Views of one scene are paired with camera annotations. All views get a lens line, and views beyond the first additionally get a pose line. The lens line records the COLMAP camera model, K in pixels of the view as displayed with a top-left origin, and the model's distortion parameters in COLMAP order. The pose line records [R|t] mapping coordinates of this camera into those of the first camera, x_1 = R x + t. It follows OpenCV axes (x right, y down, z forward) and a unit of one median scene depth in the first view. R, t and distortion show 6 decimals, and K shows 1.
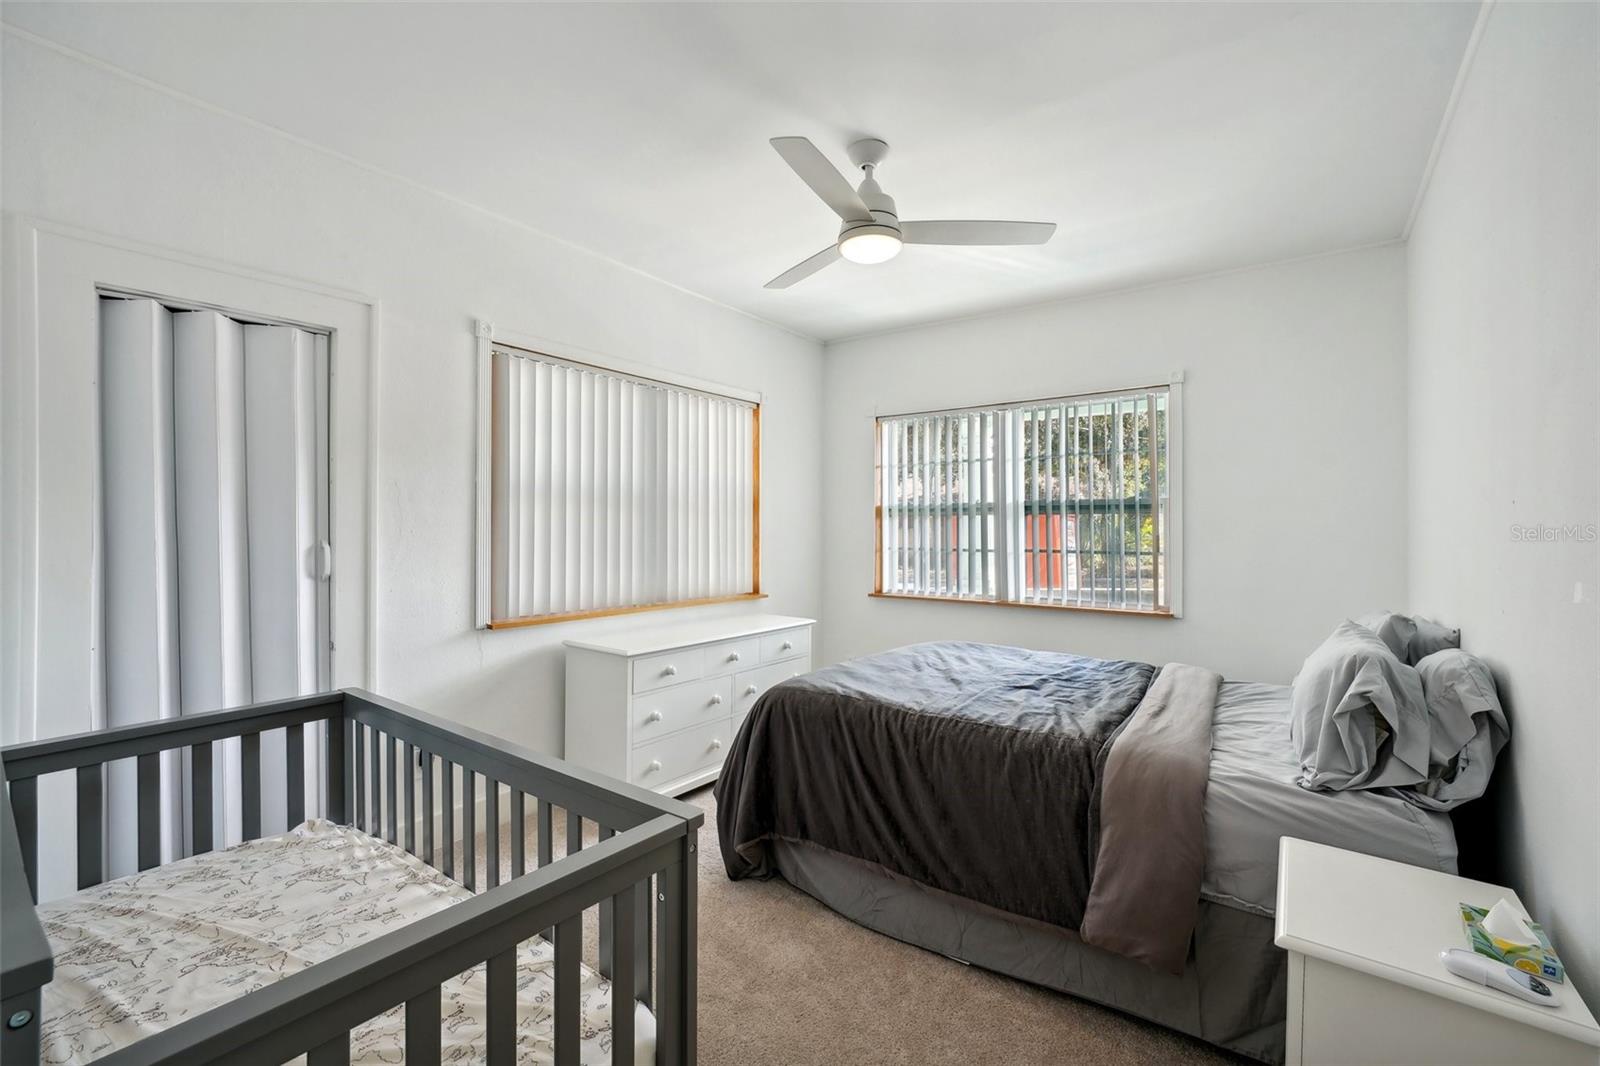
lens RADIAL K [[716.6, 0, 791.9], [0, 716.6, 524.6], [0, 0, 1]] dist [-0.001951, -0.003033]
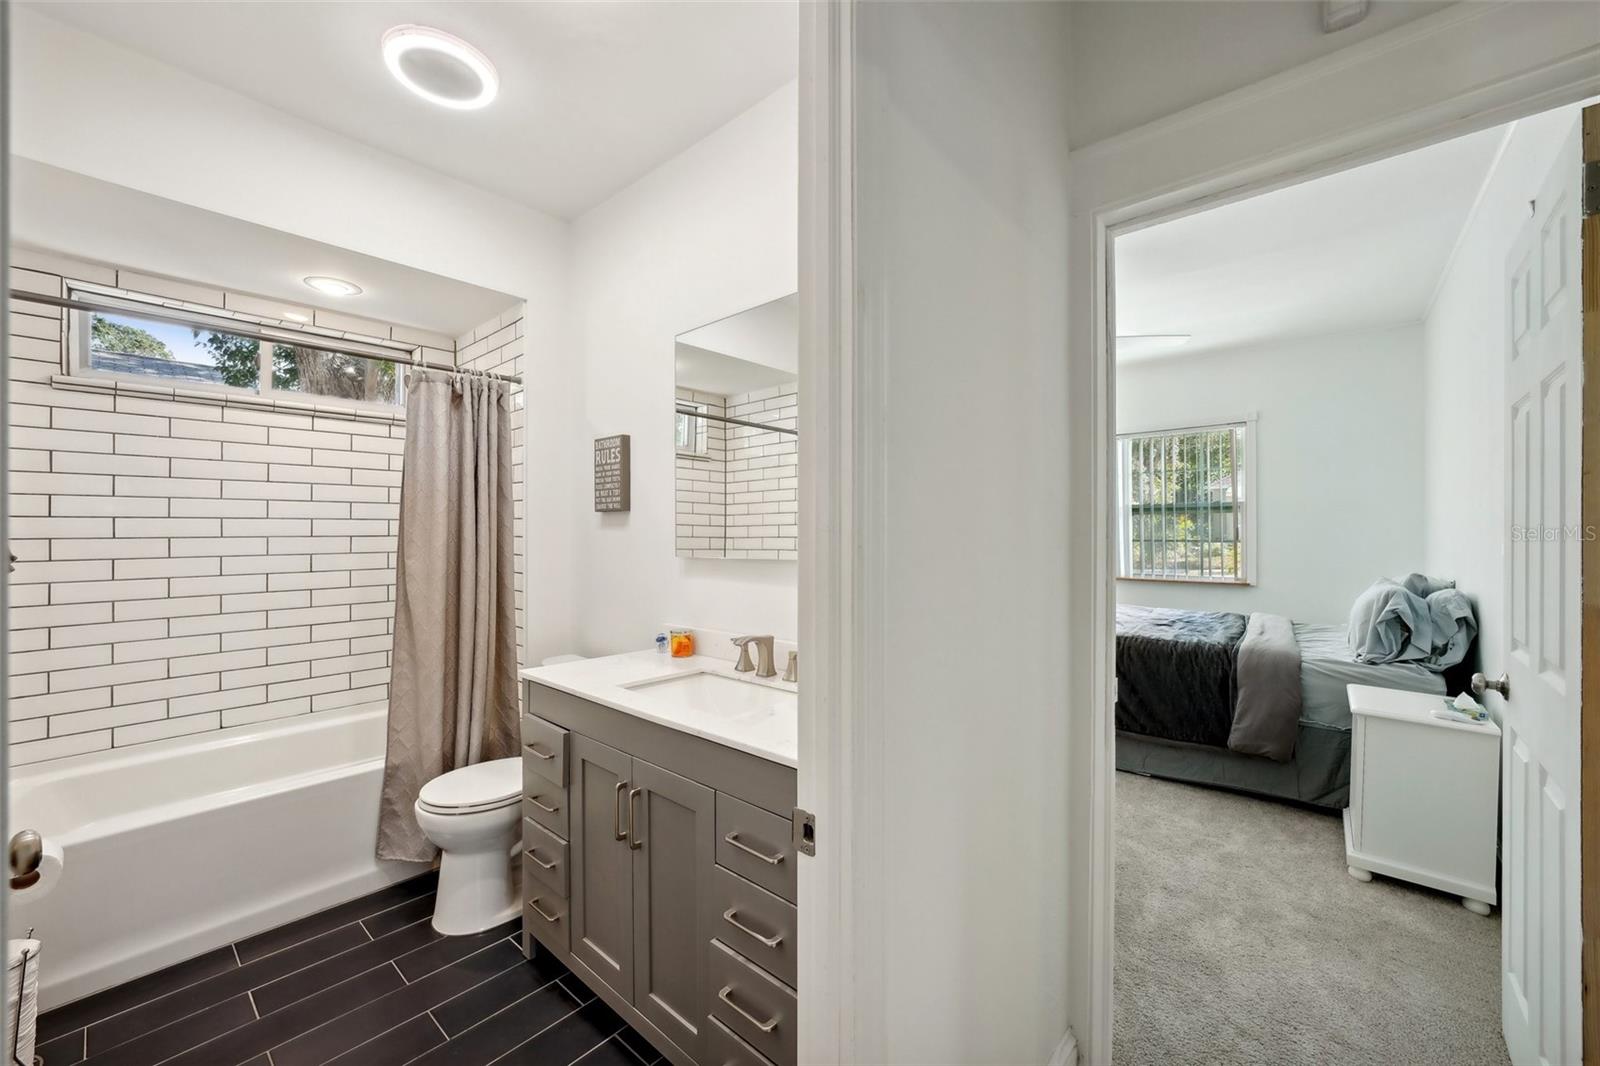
lens RADIAL K [[623.6, 0, 805.2], [0, 623.6, 530.1], [0, 0, 1]] dist [-0.018332, 0.004755]
pose [[0.996366, -0.006432, -0.084937, -0.716704], [0.007256, 0.999929, 0.009400, 0.003656], [0.084870, -0.009982, 0.996342, -0.880576]]
